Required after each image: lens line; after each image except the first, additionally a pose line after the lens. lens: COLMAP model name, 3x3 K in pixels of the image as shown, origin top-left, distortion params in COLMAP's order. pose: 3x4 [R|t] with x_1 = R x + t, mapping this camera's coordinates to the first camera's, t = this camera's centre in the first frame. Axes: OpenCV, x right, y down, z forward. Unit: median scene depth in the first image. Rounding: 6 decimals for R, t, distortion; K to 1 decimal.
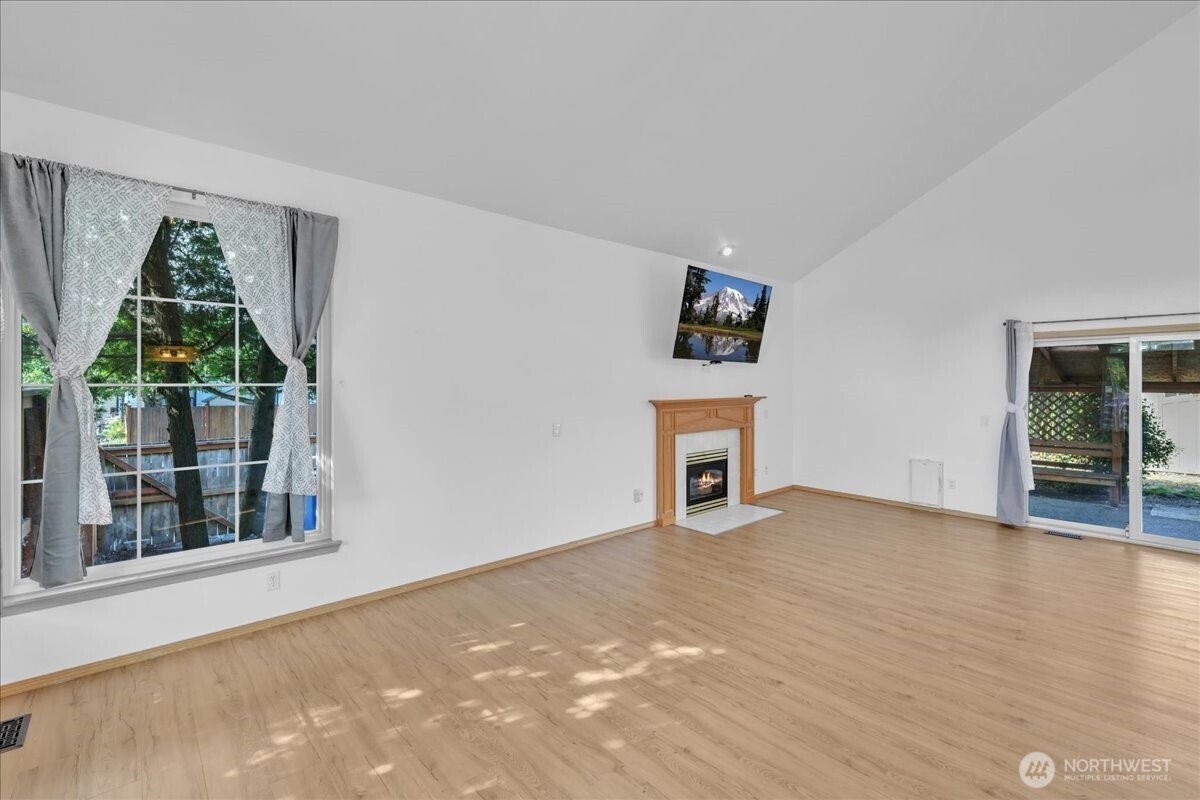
lens RADIAL K [[531.1, 0, 611.3], [0, 531.1, 395.0], [0, 0, 1]] dist [0.006617, -0.001277]
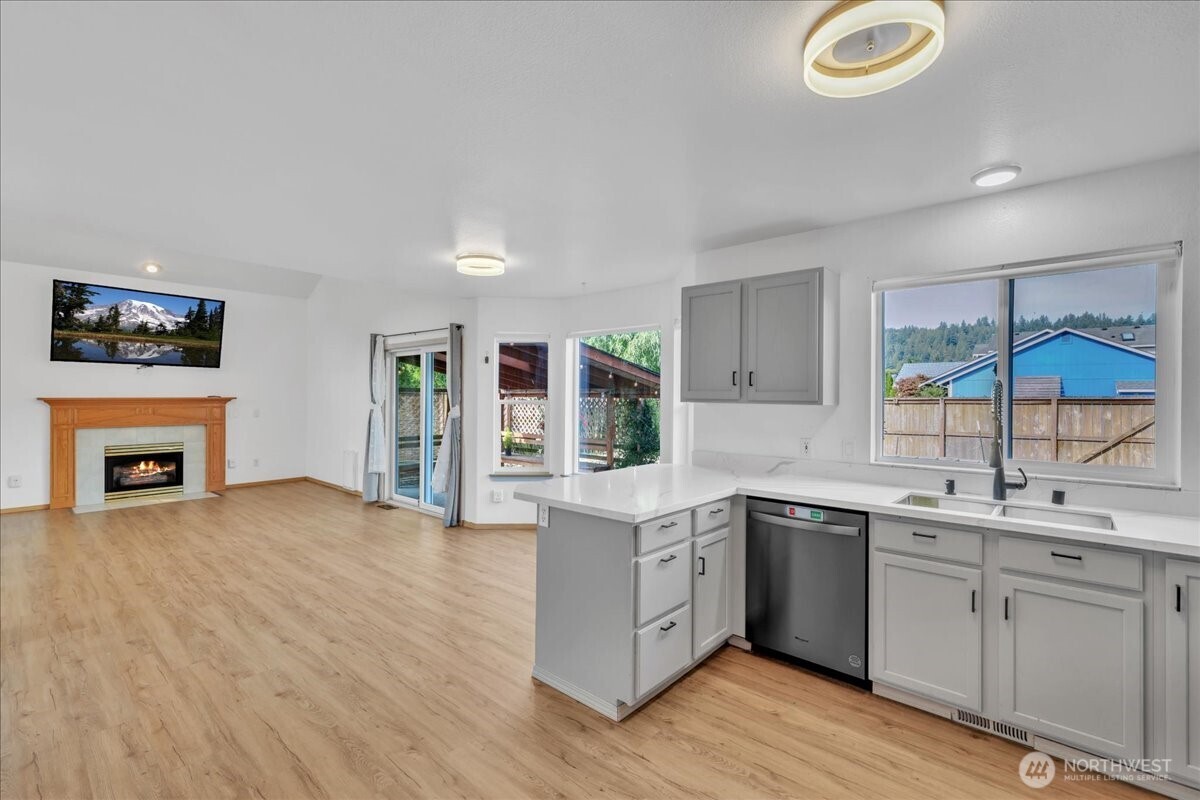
lens RADIAL K [[531.1, 0, 590.3], [0, 531.1, 405.5], [0, 0, 1]] dist [0.006617, -0.001277]
pose [[0.994982, 0.004876, 0.099939, 1.129458], [-0.003835, 0.999936, -0.010601, 0.035716], [-0.099984, 0.010165, 0.994937, -0.257334]]
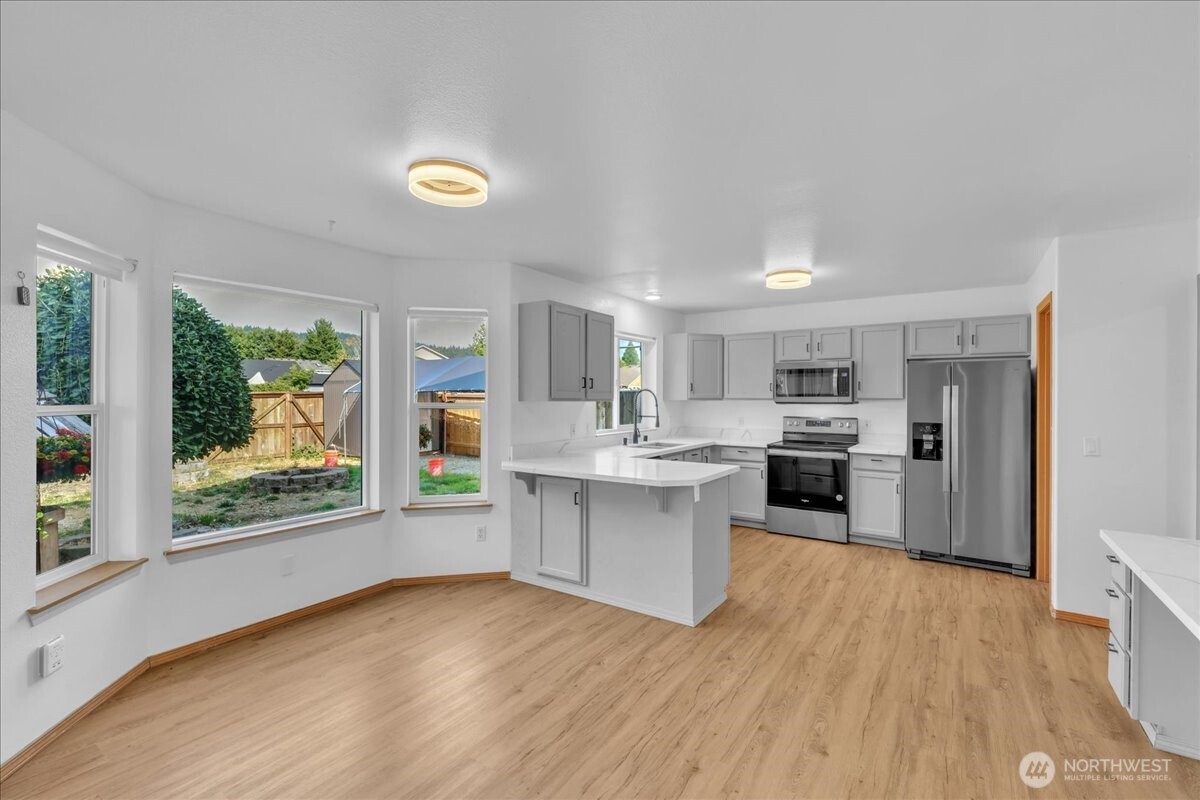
lens RADIAL K [[531.1, 0, 605.2], [0, 531.1, 393.3], [0, 0, 1]] dist [0.006617, -0.001277]
pose [[-0.246637, 0.002916, 0.969103, 0.597124], [0.021373, 0.999769, 0.002431, 0.013183], [-0.968872, 0.021312, -0.246643, 0.439458]]
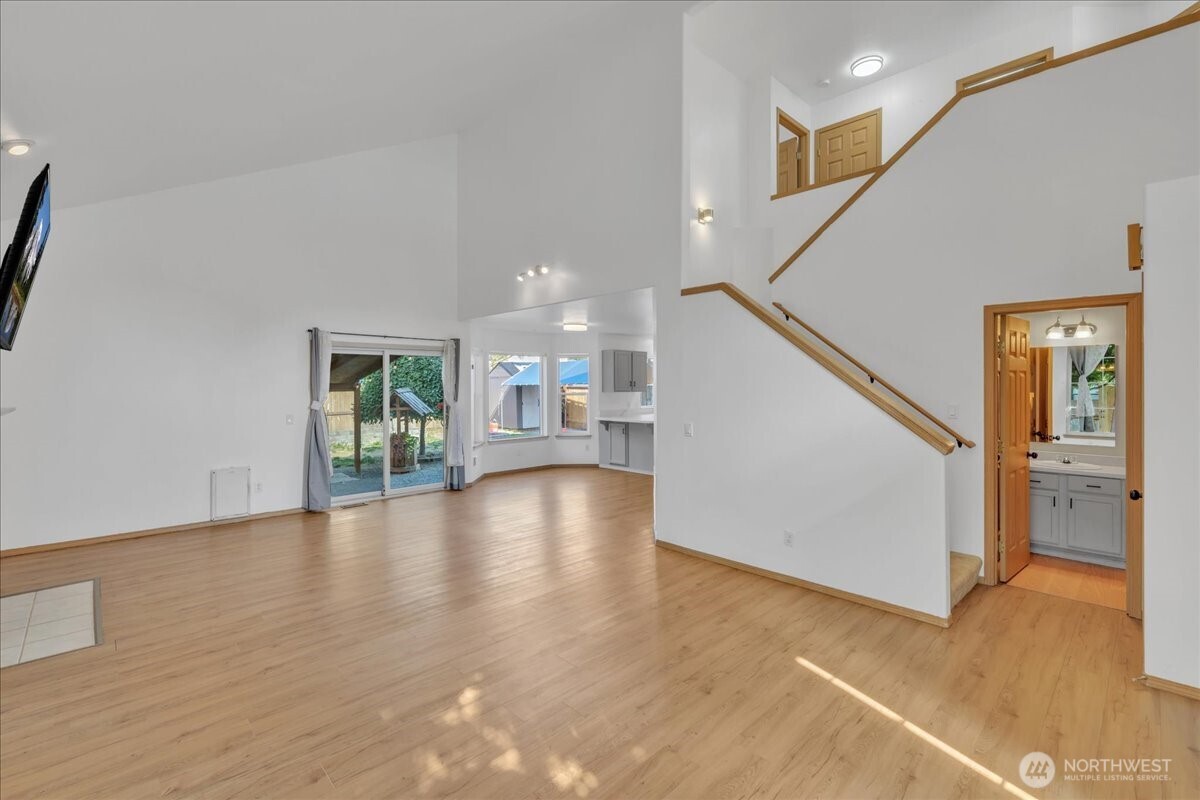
lens RADIAL K [[531.1, 0, 595.2], [0, 531.1, 380.6], [0, 0, 1]] dist [0.006617, -0.001277]
pose [[-0.023450, 0.003338, 0.999719, -0.389962], [0.028575, 0.999588, -0.002667, -0.009656], [-0.999317, 0.028505, -0.023536, 0.436552]]
